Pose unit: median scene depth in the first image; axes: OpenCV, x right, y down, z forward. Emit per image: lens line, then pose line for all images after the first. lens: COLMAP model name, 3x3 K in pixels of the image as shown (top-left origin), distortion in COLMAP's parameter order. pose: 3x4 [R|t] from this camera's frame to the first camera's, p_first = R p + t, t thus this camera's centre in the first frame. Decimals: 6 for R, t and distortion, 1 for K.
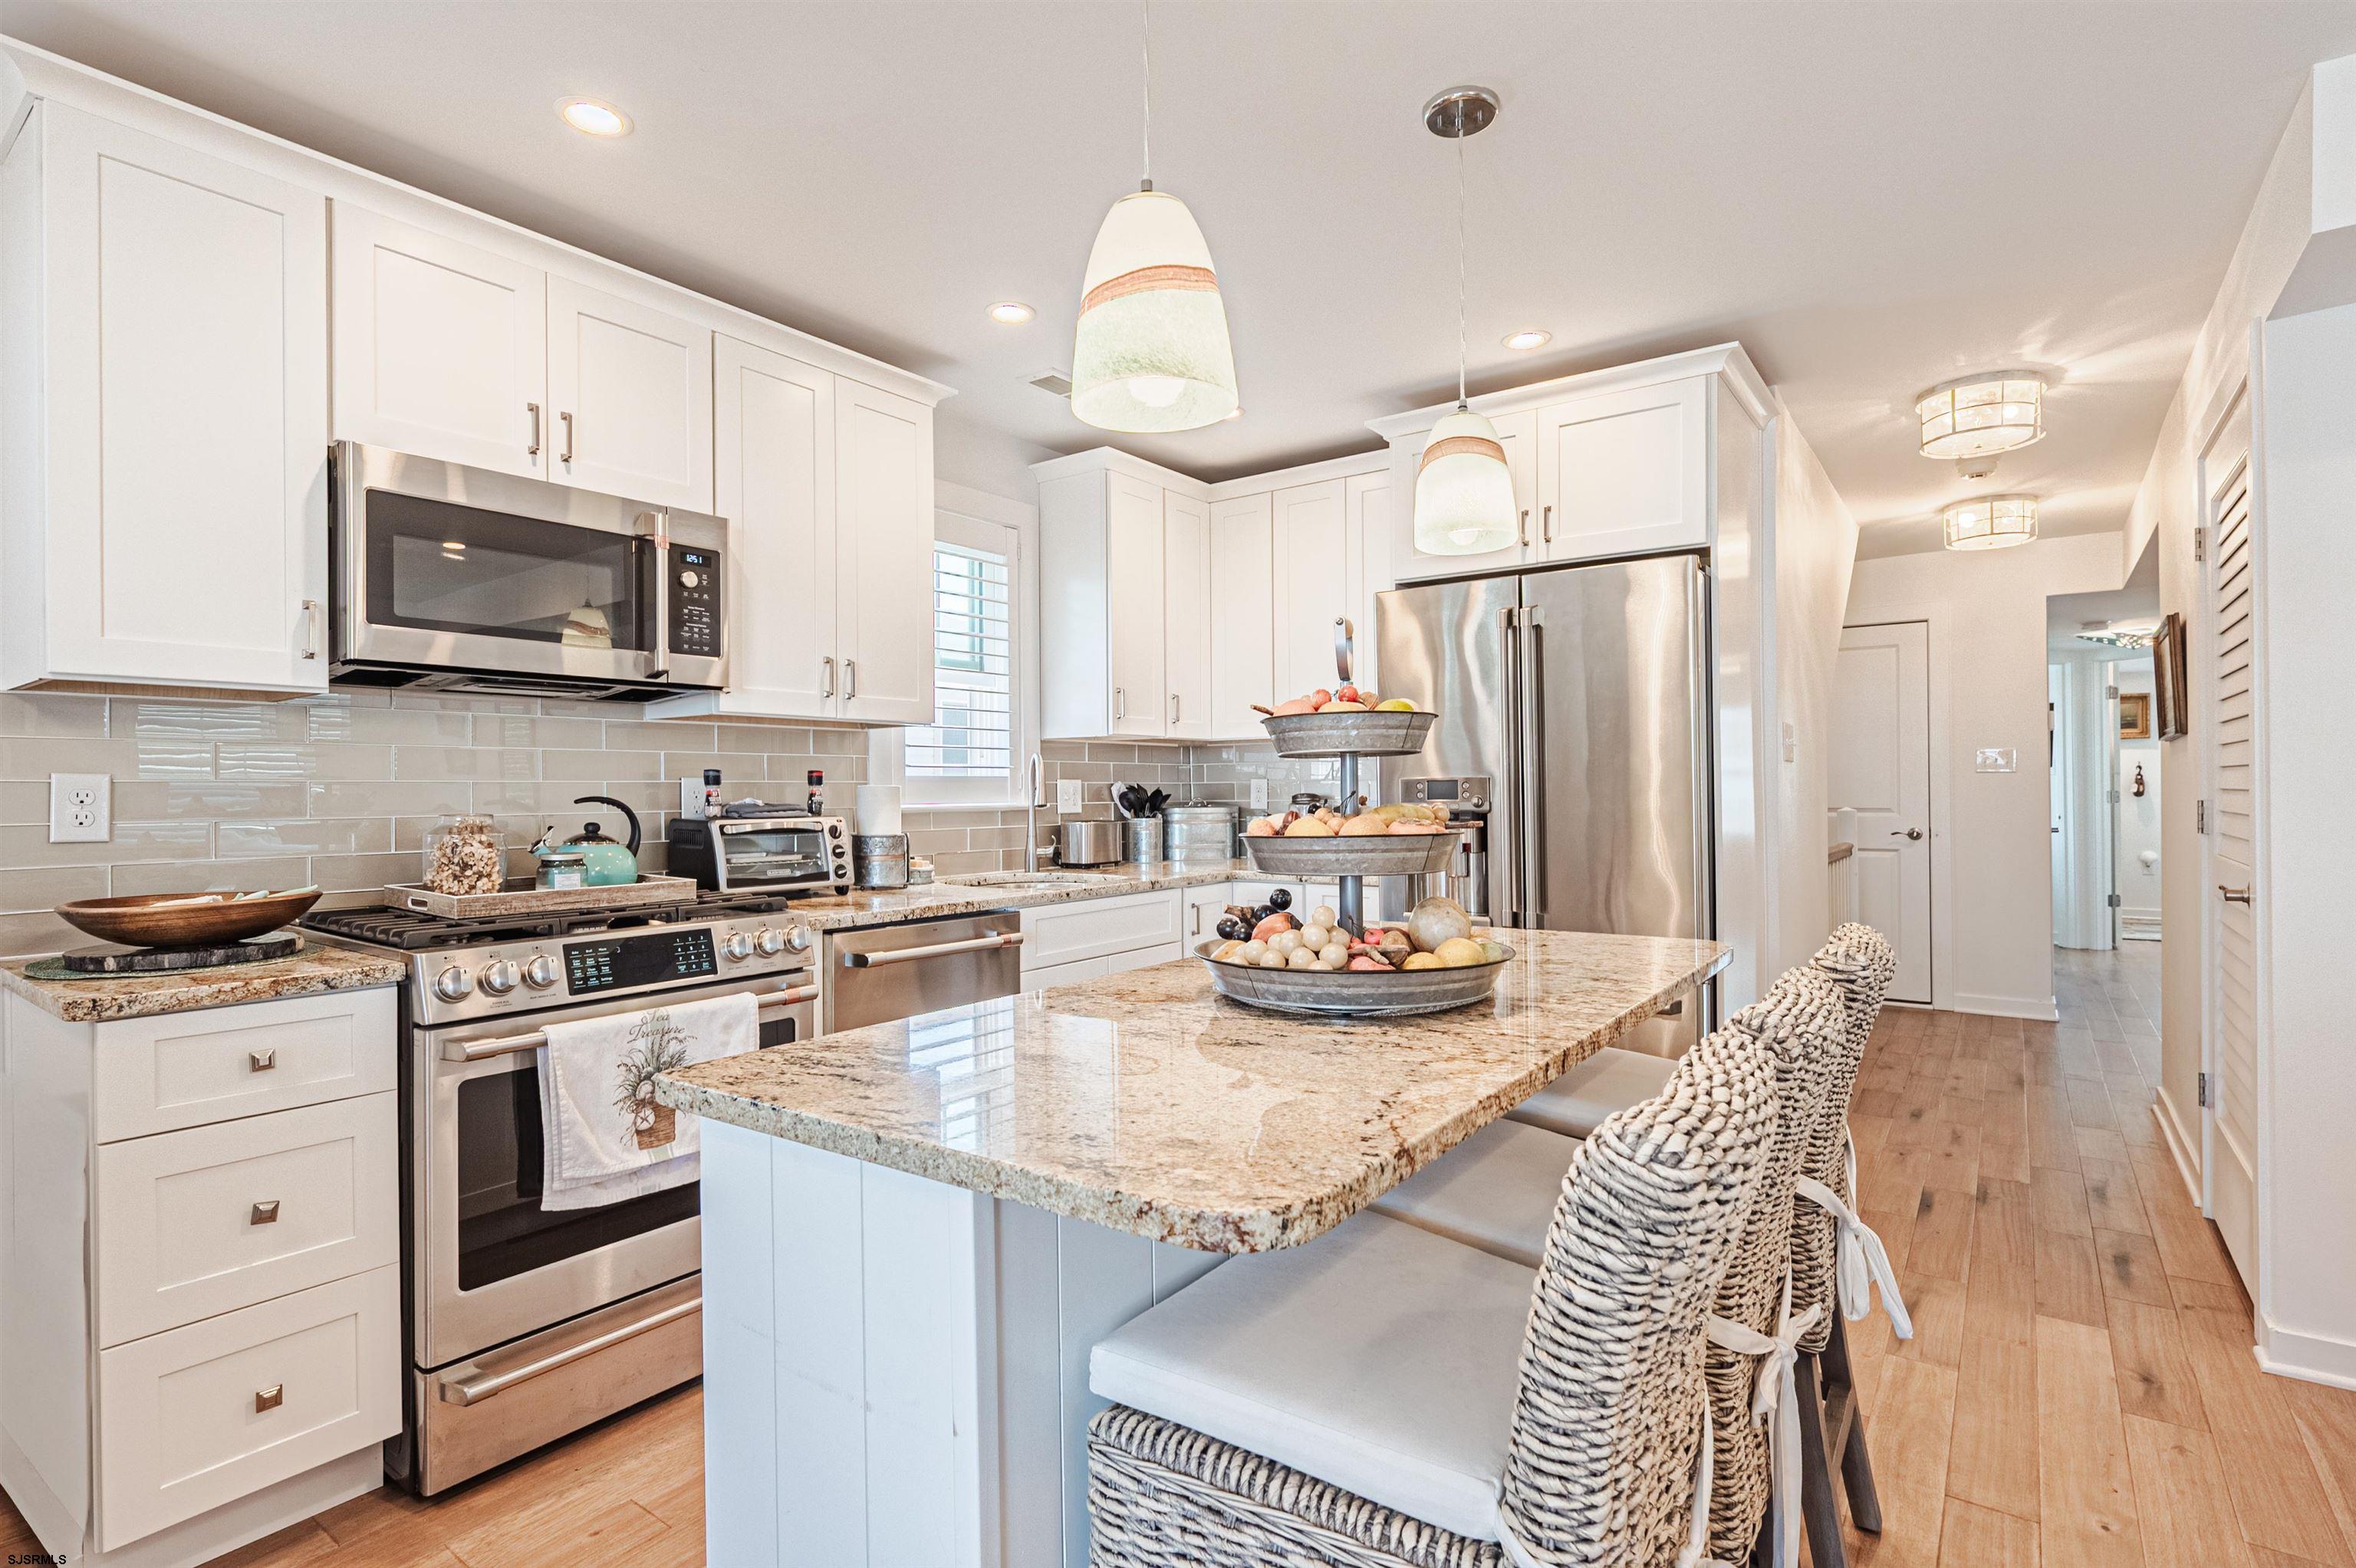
lens RADIAL K [[1125.4, 0, 1175.5], [0, 1125.4, 788.7], [0, 0, 1]] dist [-0.003149, 0.000338]
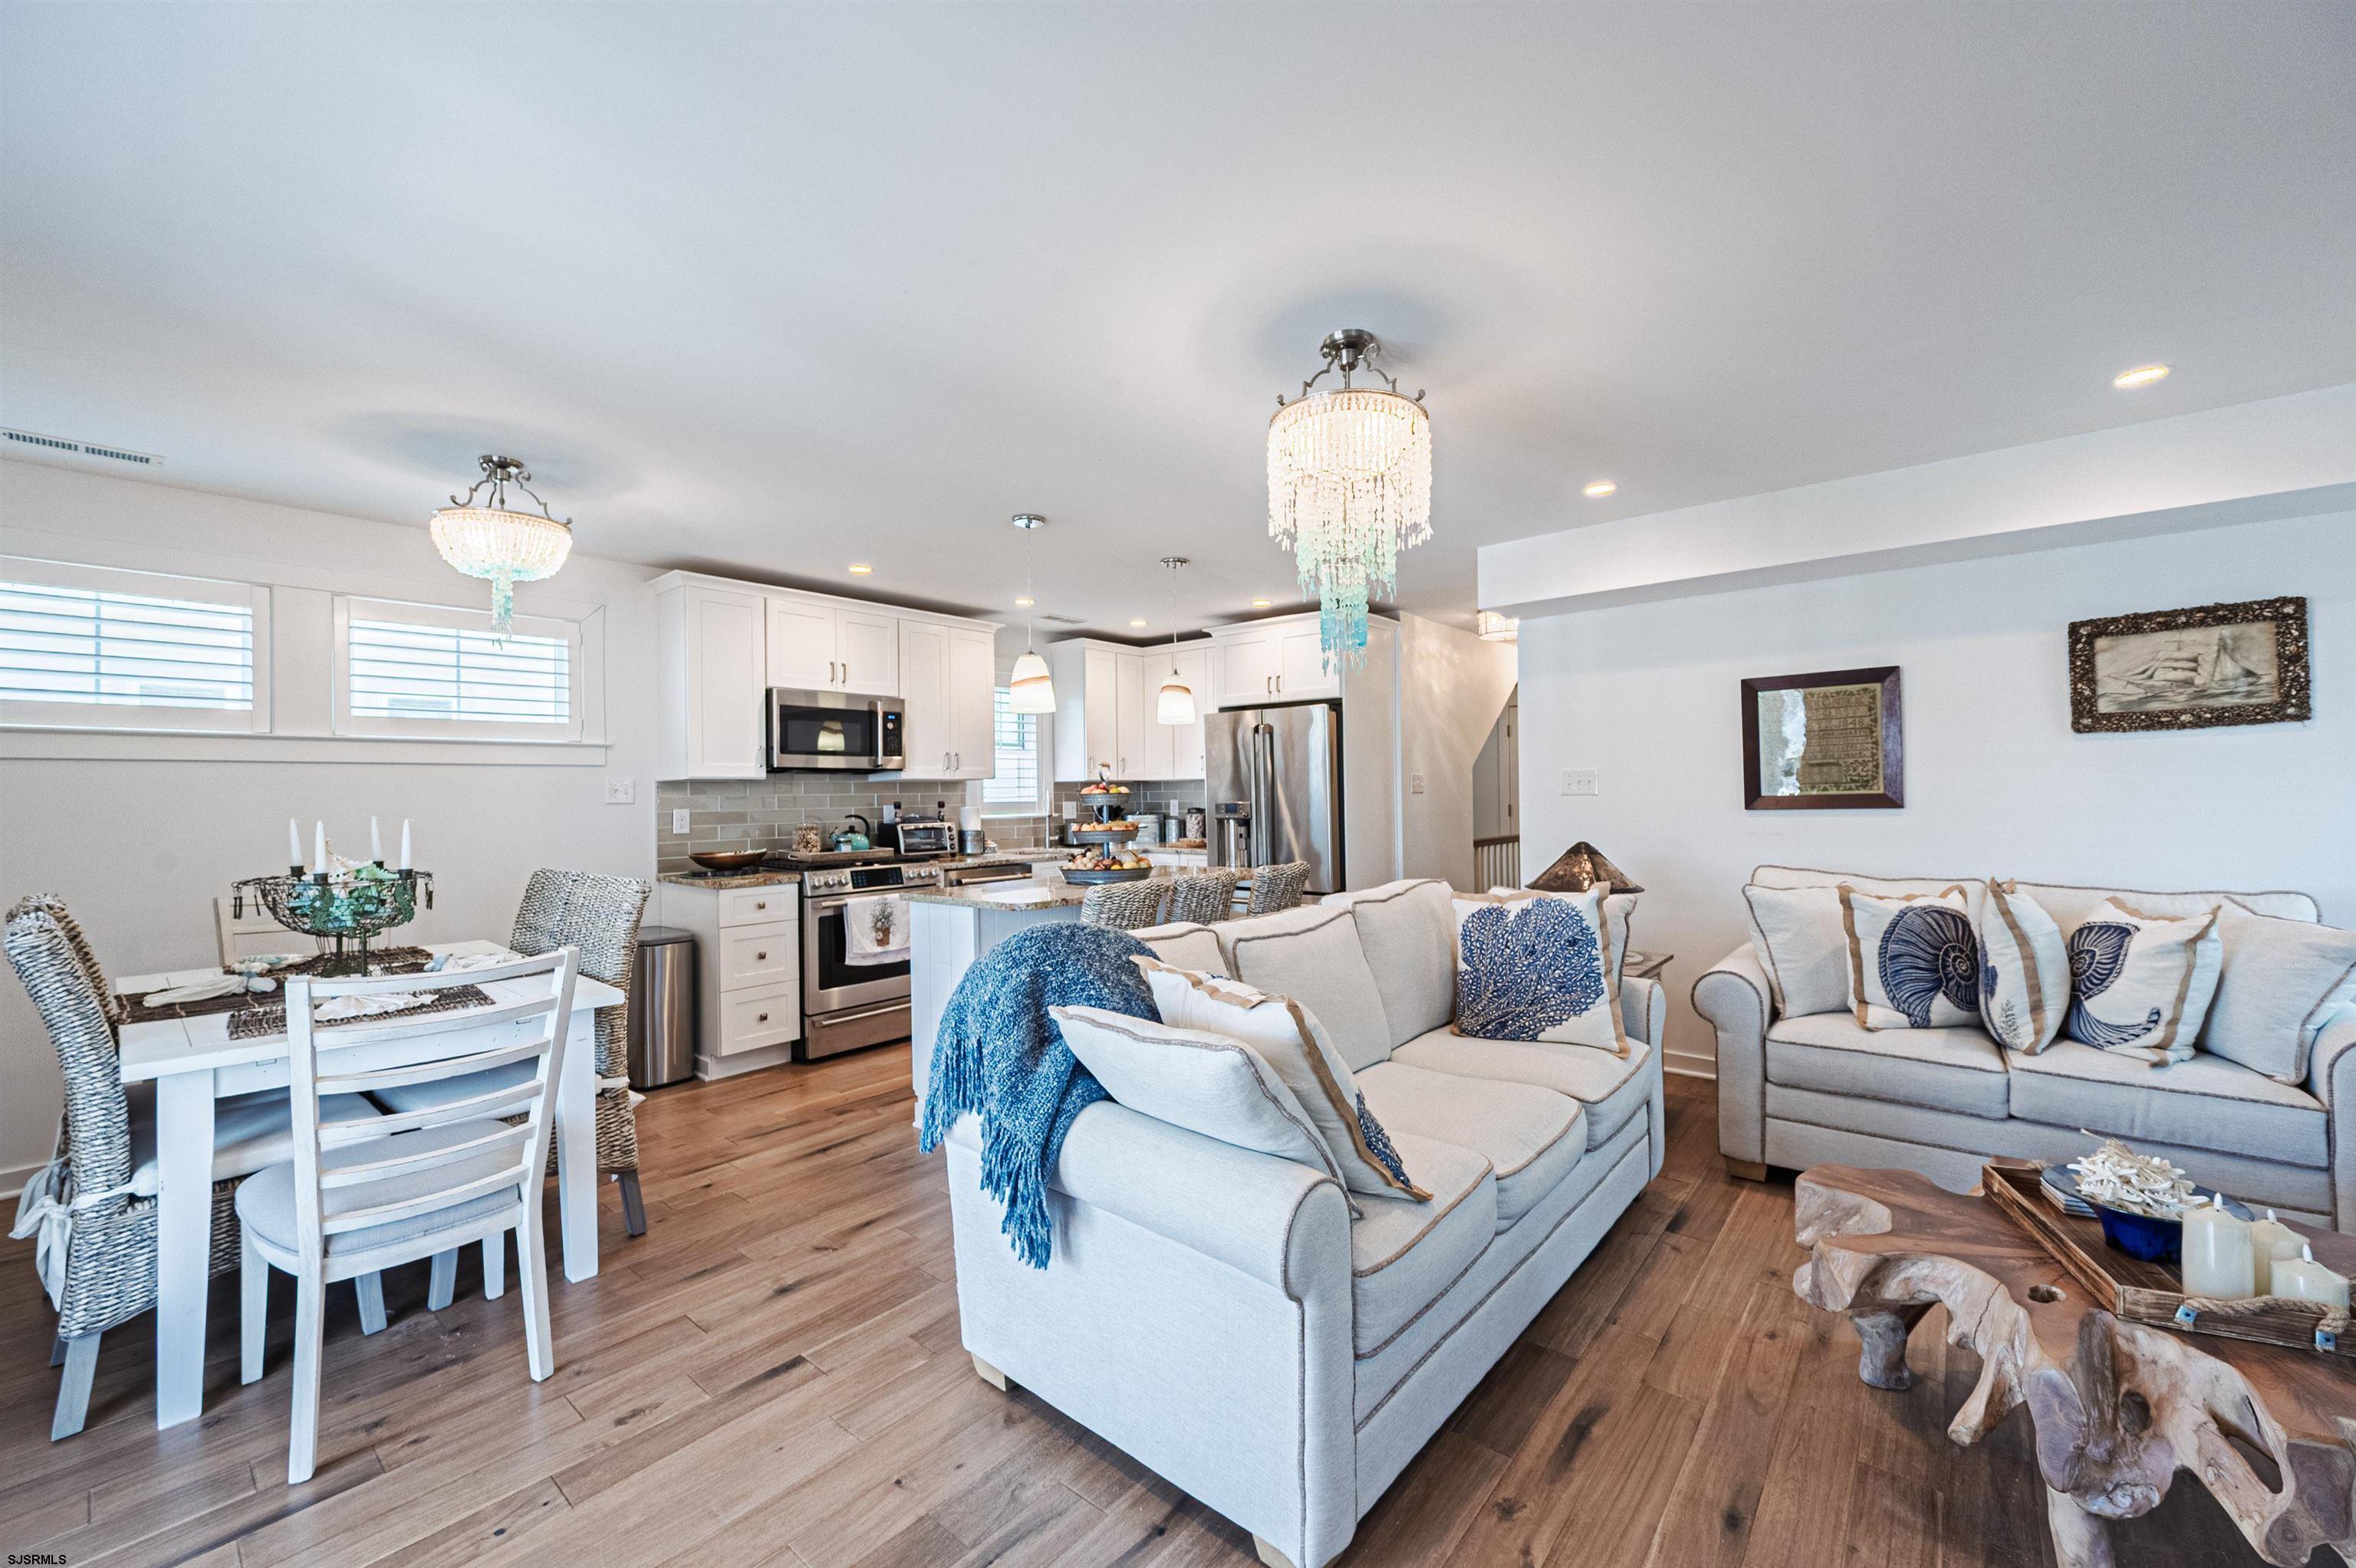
lens RADIAL K [[925.2, 0, 1175.5], [0, 925.2, 788.9], [0, 0, 1]] dist [-0.004246, 0.000505]
pose [[0.997820, -0.003968, -0.065875, 0.316741], [0.003758, 0.999987, -0.003325, -0.039773], [0.065888, 0.003070, 0.997822, -0.960266]]
